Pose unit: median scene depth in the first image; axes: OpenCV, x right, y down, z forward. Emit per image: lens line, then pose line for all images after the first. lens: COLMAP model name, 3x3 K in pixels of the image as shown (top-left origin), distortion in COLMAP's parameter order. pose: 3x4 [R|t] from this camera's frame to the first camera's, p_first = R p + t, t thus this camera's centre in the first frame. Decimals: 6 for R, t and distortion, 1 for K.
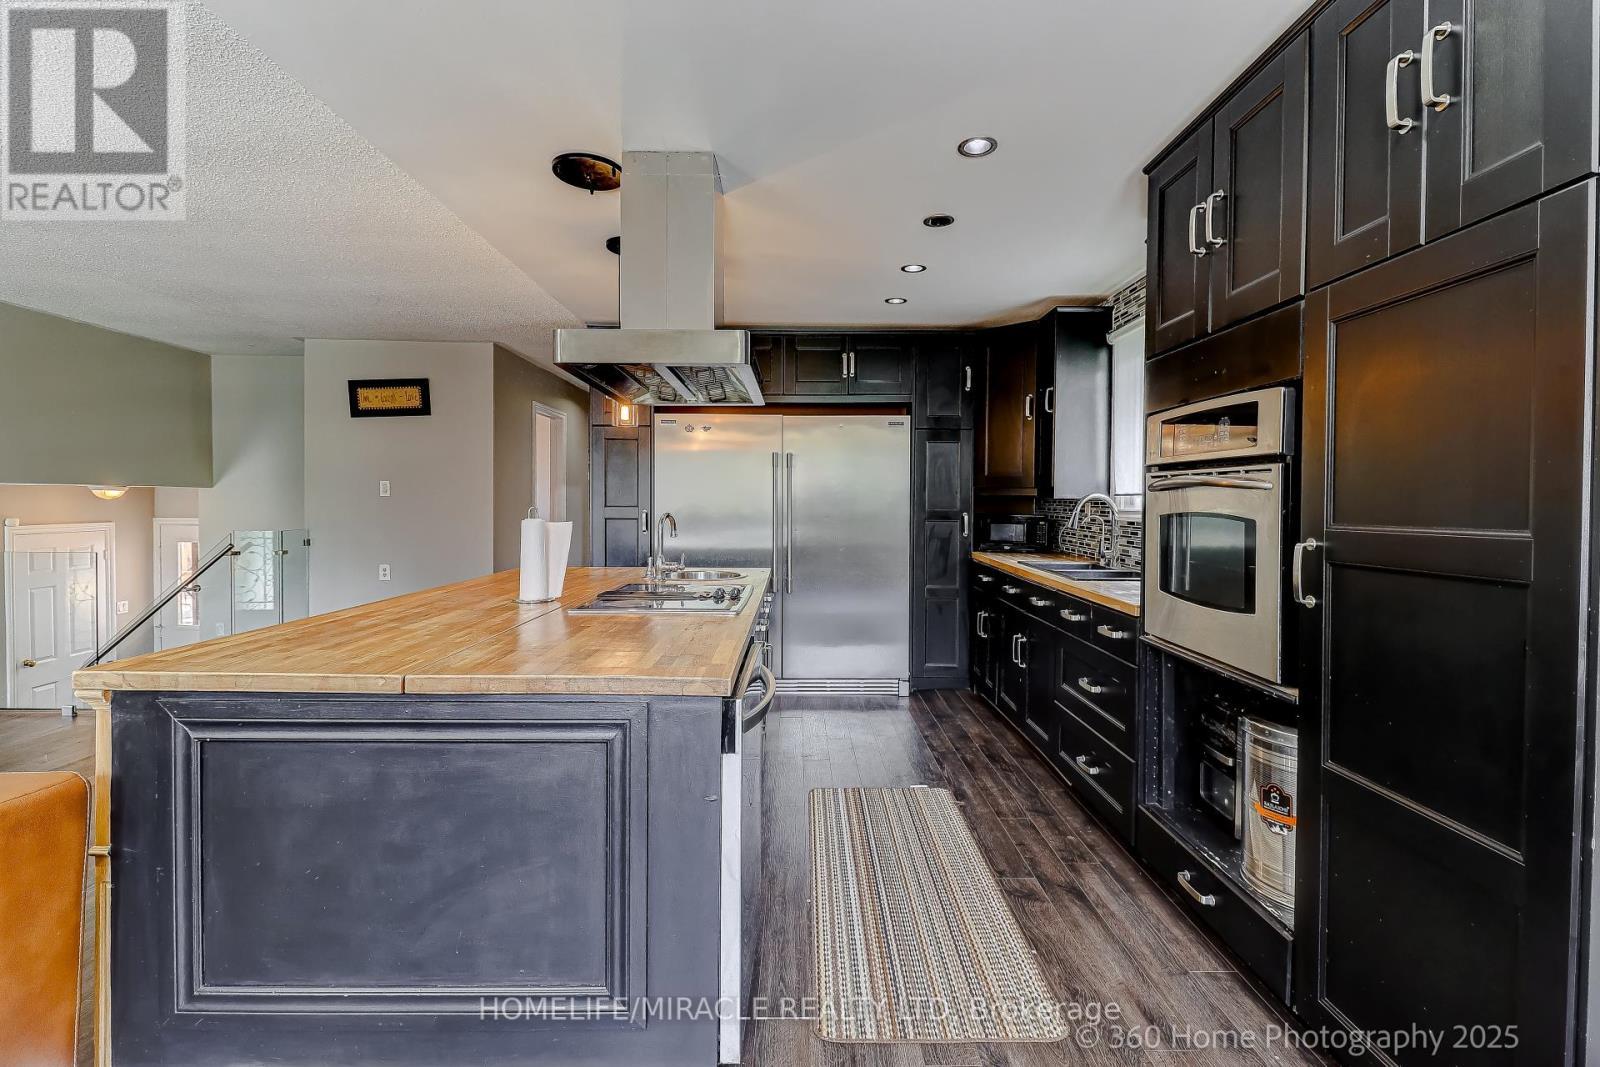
lens RADIAL K [[750.0, 0, 800.2], [0, 750.0, 516.5], [0, 0, 1]] dist [-0.000399, -0.000162]
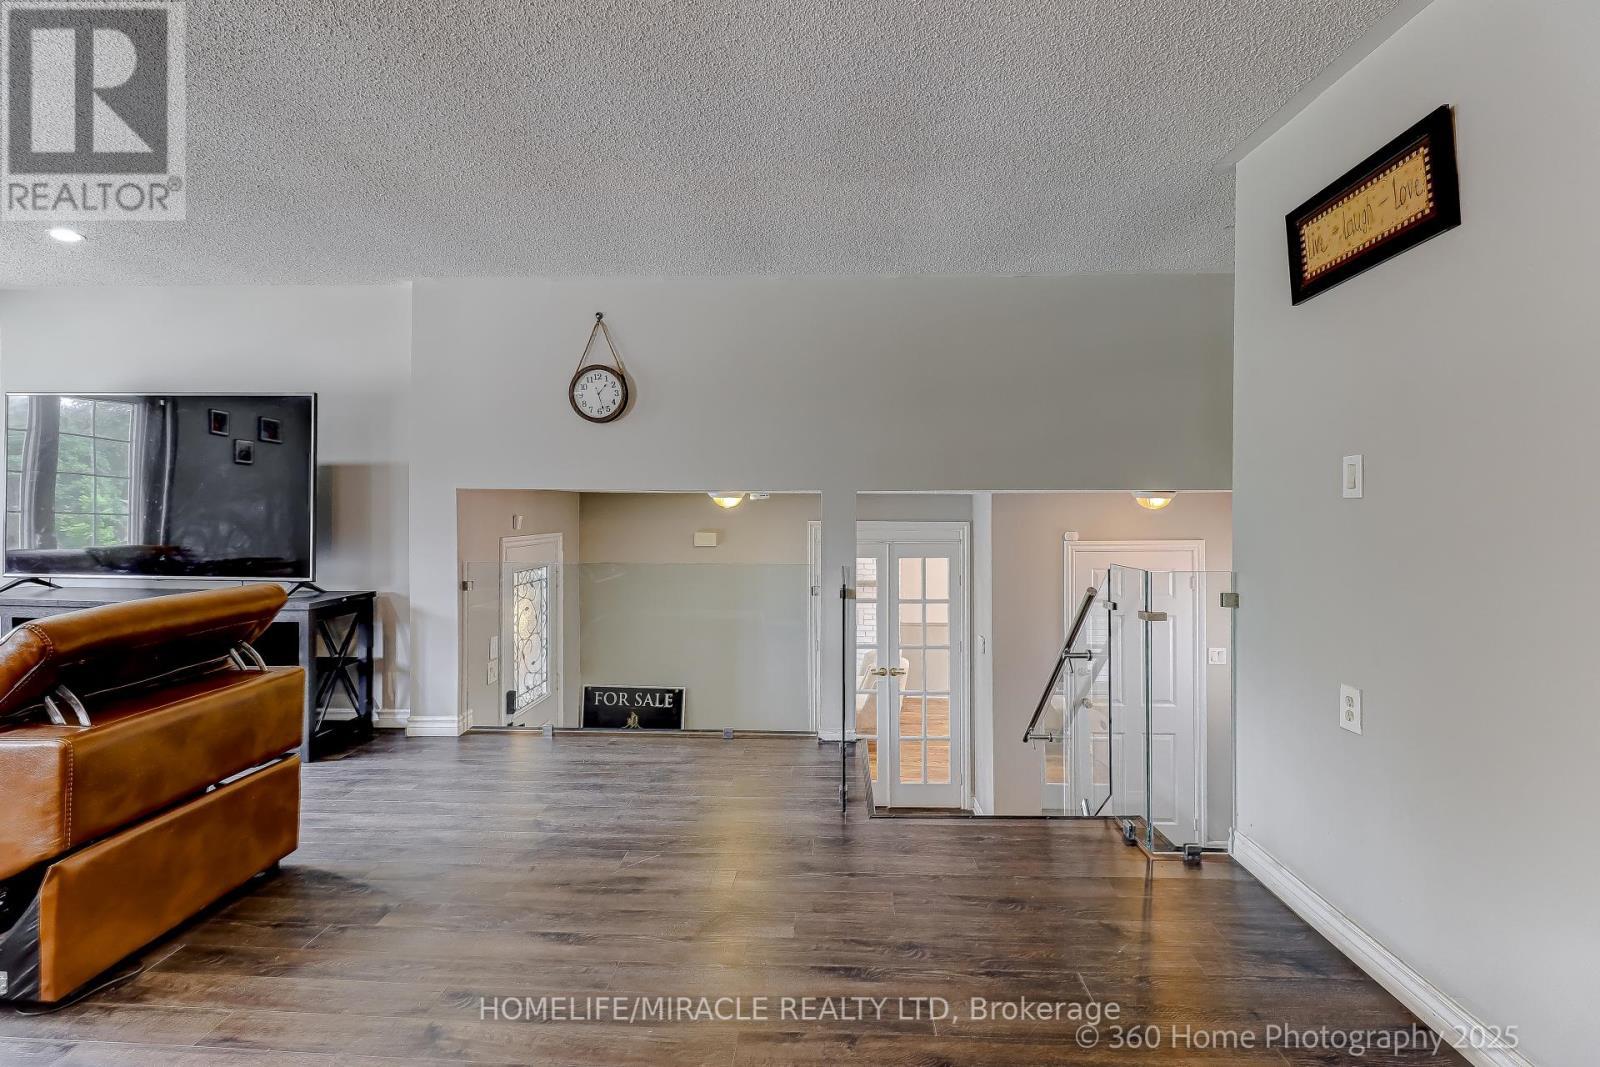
lens RADIAL K [[750.0, 0, 802.5], [0, 750.0, 517.2], [0, 0, 1]] dist [-0.000399, -0.000162]
pose [[-0.035066, 0.006052, -0.999367, -0.183520], [-0.021320, 0.999750, 0.006802, -0.014773], [0.999158, 0.021545, -0.034929, 0.748652]]
